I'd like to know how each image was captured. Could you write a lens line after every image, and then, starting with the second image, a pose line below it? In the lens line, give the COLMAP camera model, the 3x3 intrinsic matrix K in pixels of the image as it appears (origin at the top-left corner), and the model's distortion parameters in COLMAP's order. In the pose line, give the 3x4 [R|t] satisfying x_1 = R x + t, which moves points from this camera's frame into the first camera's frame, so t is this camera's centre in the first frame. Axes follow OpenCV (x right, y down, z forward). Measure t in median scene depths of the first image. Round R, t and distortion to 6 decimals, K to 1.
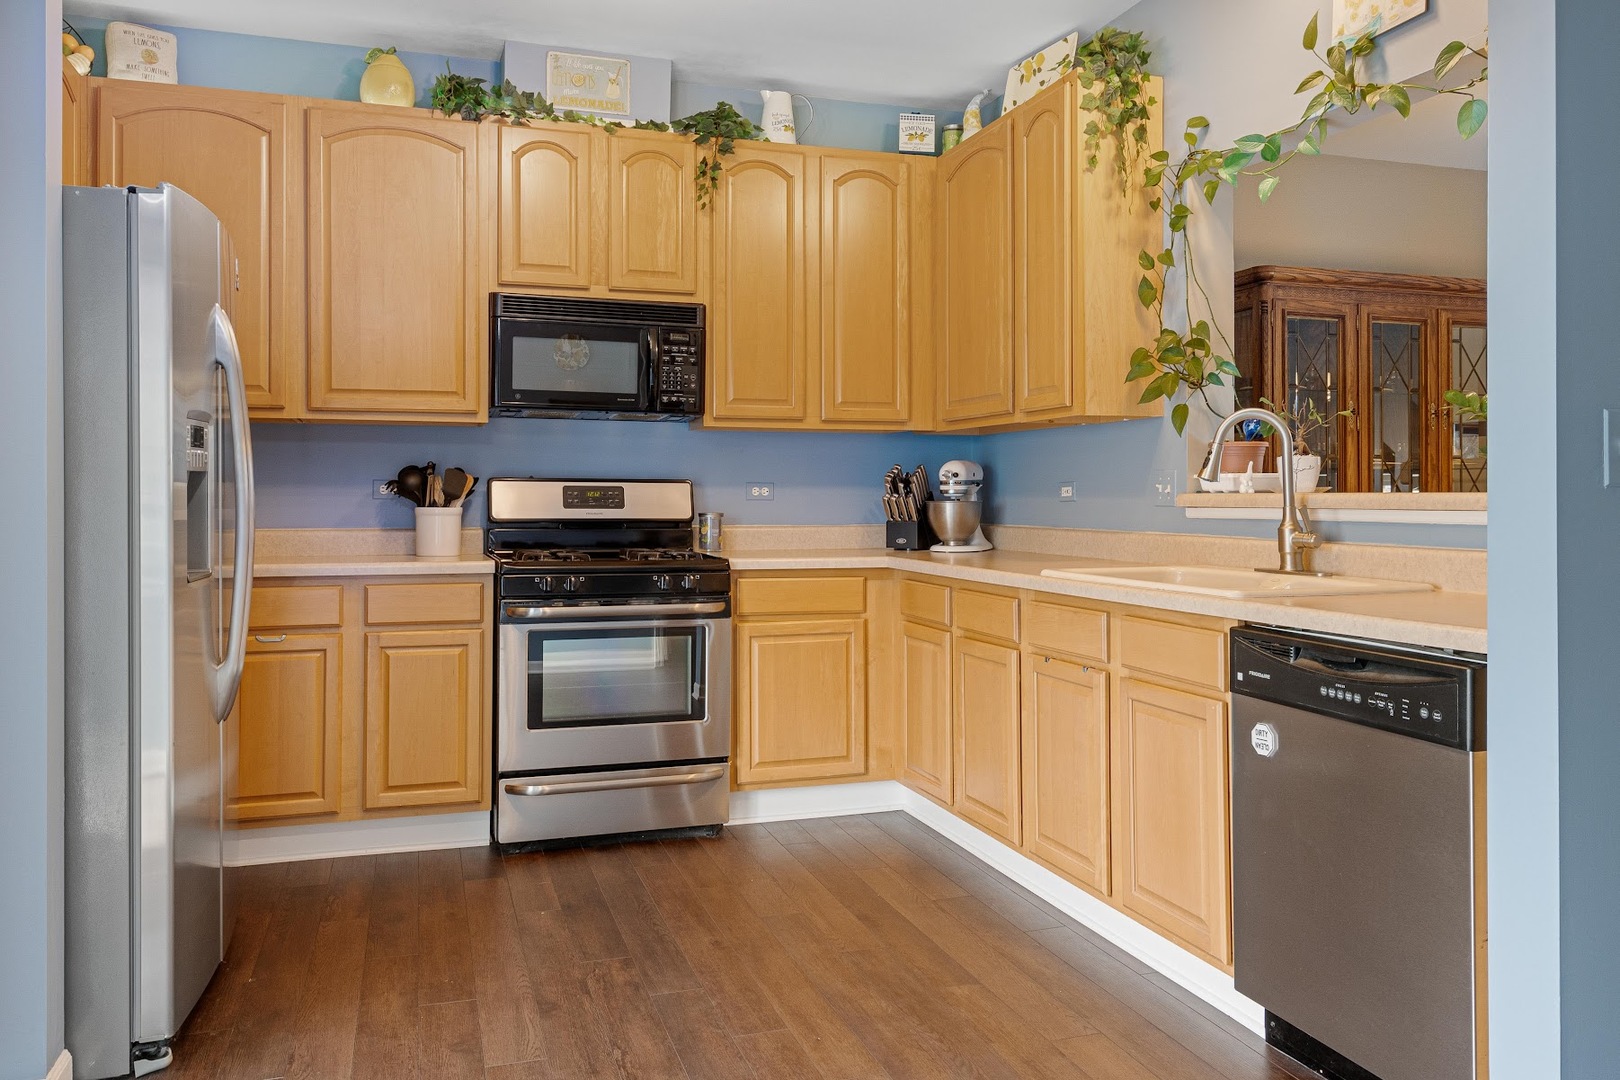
lens RADIAL K [[1213.2, 0, 790.9], [0, 1213.2, 482.7], [0, 0, 1]] dist [0.015620, -0.014675]
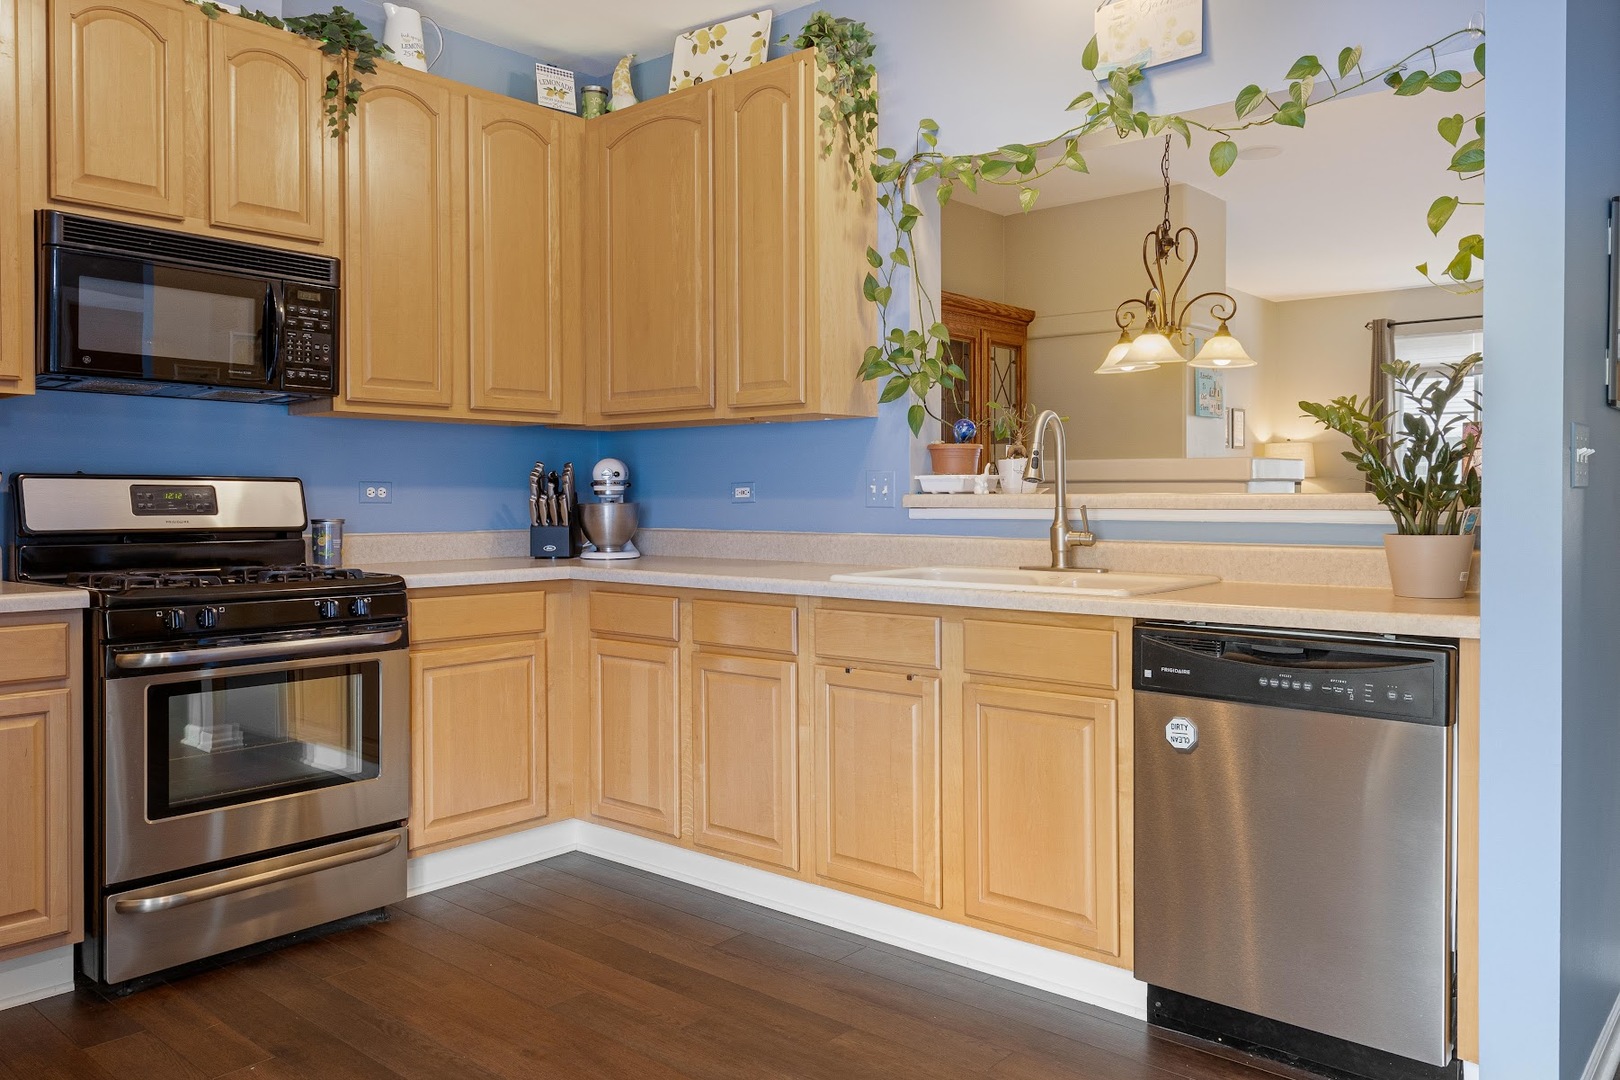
lens RADIAL K [[1213.2, 0, 797.1], [0, 1213.2, 507.7], [0, 0, 1]] dist [0.015620, -0.014675]
pose [[0.853821, -0.006647, 0.520524, -0.241573], [-0.003689, 0.999816, 0.018818, 0.001132], [-0.520553, -0.017987, 0.853640, 0.166742]]
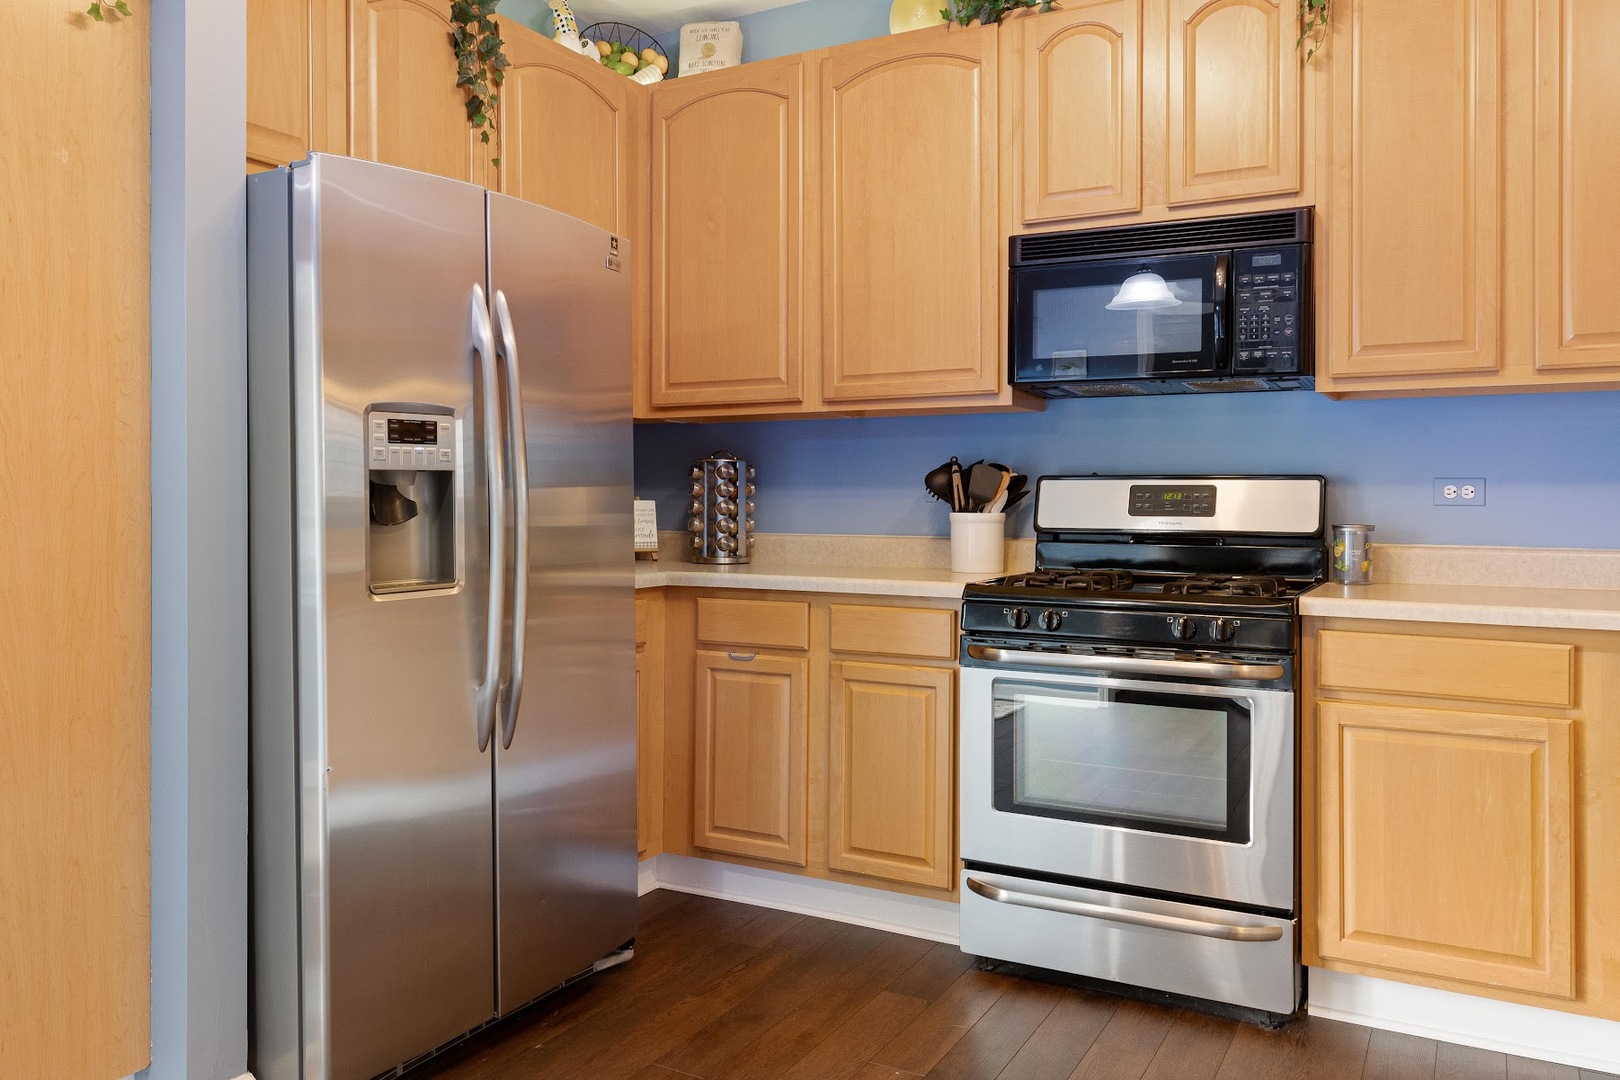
lens RADIAL K [[1213.2, 0, 806.2], [0, 1213.2, 494.0], [0, 0, 1]] dist [0.015620, -0.014675]
pose [[0.688036, -0.002826, -0.725671, 0.227607], [0.006346, 0.999978, 0.002123, 0.005522], [0.725648, -0.006066, 0.688039, 0.368702]]
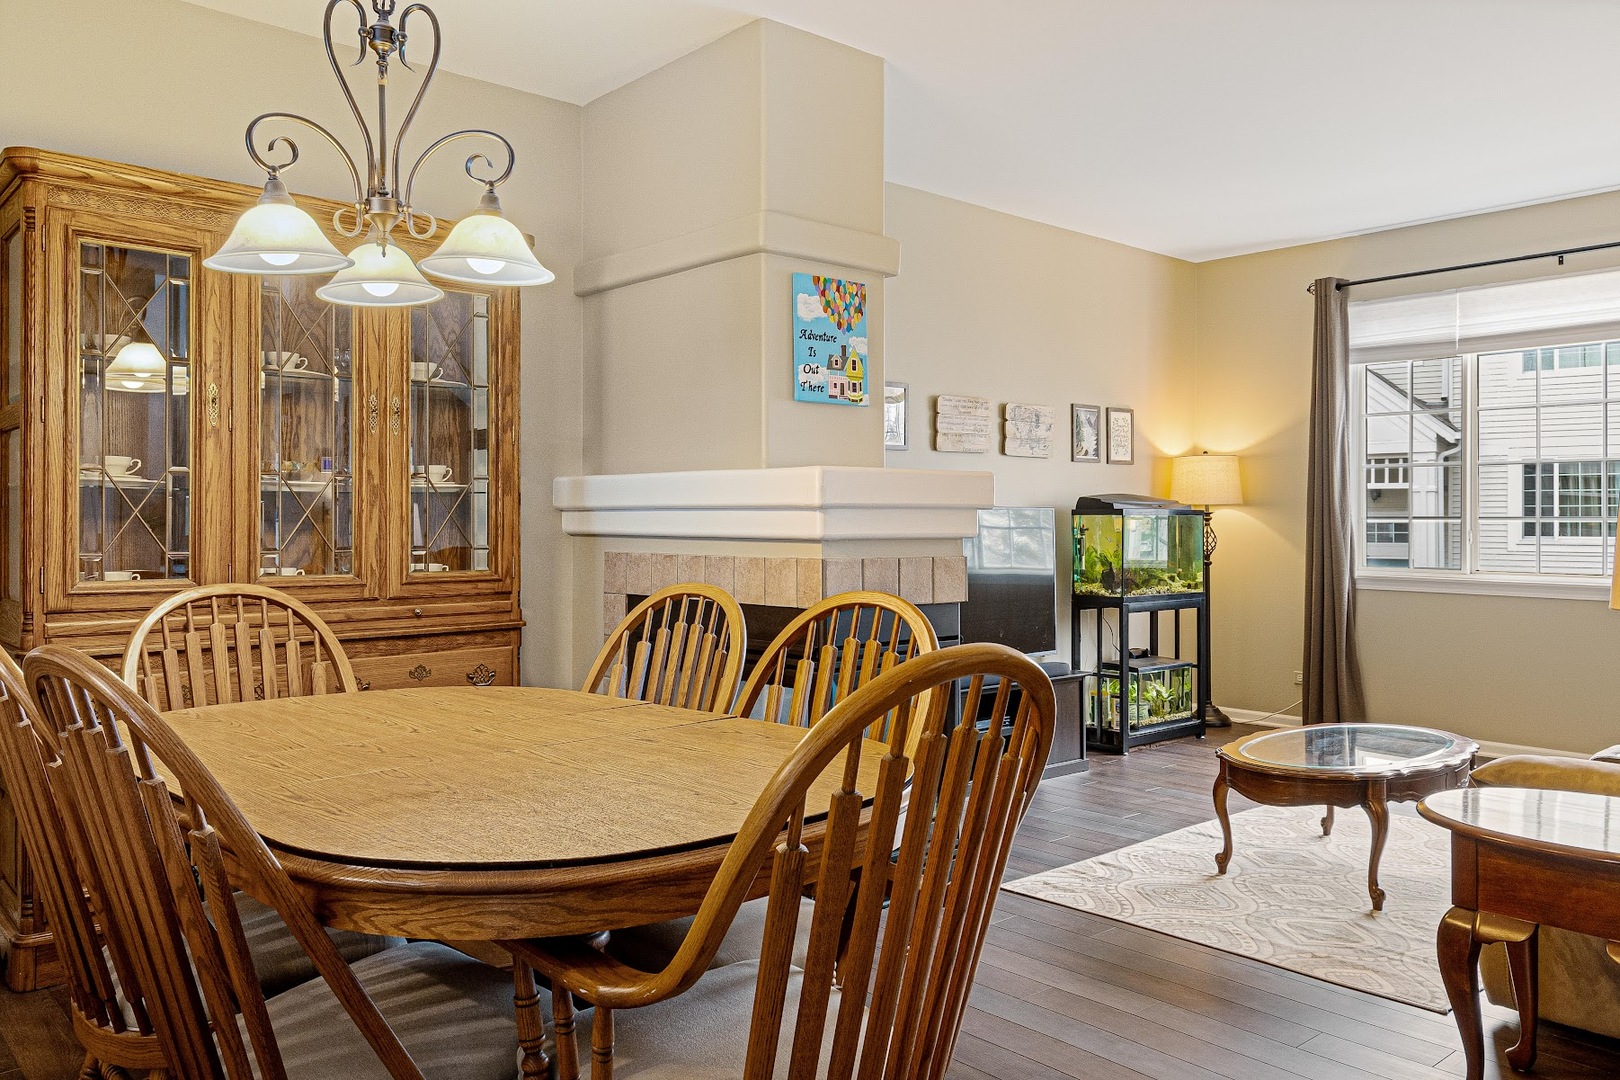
lens RADIAL K [[1213.2, 0, 812.9], [0, 1213.2, 533.1], [0, 0, 1]] dist [0.015620, -0.014675]
pose [[0.916252, -0.003123, 0.400589, 0.595298], [-0.002453, 0.999907, 0.013406, 0.003164], [-0.400594, -0.013266, 0.916160, 0.341258]]
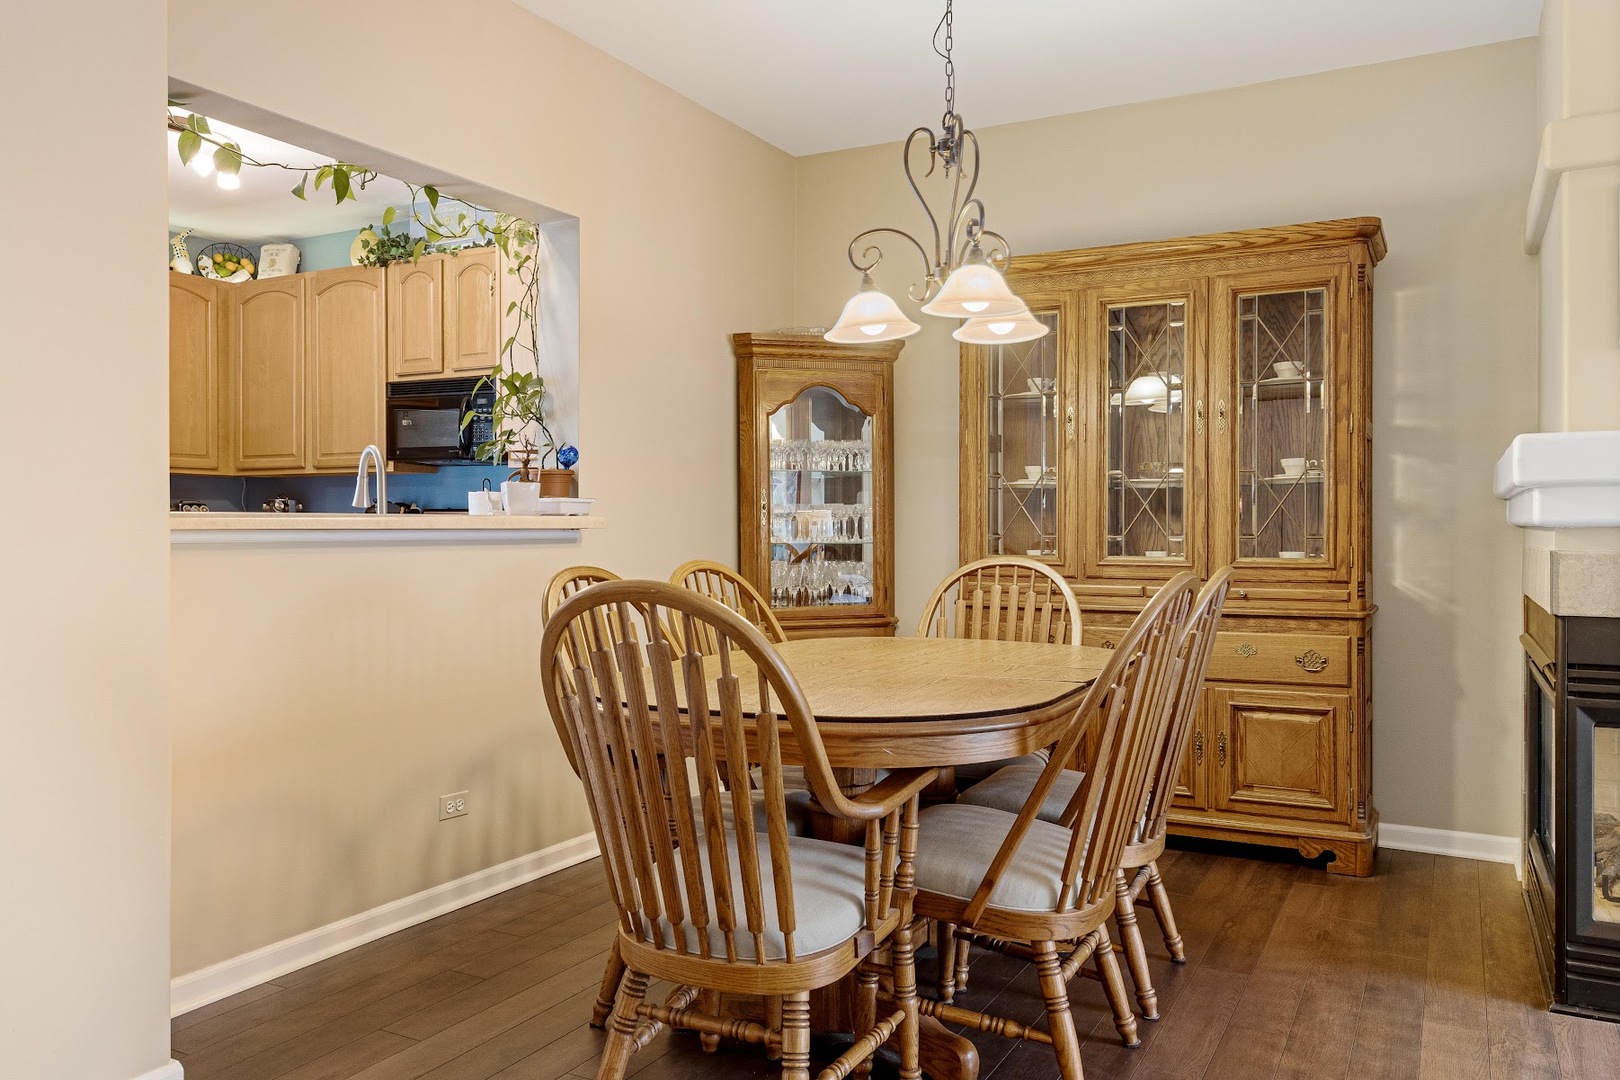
lens RADIAL K [[1058.1, 0, 817.2], [0, 1058.1, 515.1], [0, 0, 1]] dist [0.017761, -0.000432]
pose [[0.727944, -0.004148, -0.685624, 1.007528], [0.011155, 0.999921, 0.005794, 0.001876], [0.685546, -0.011866, 0.727933, 0.420362]]
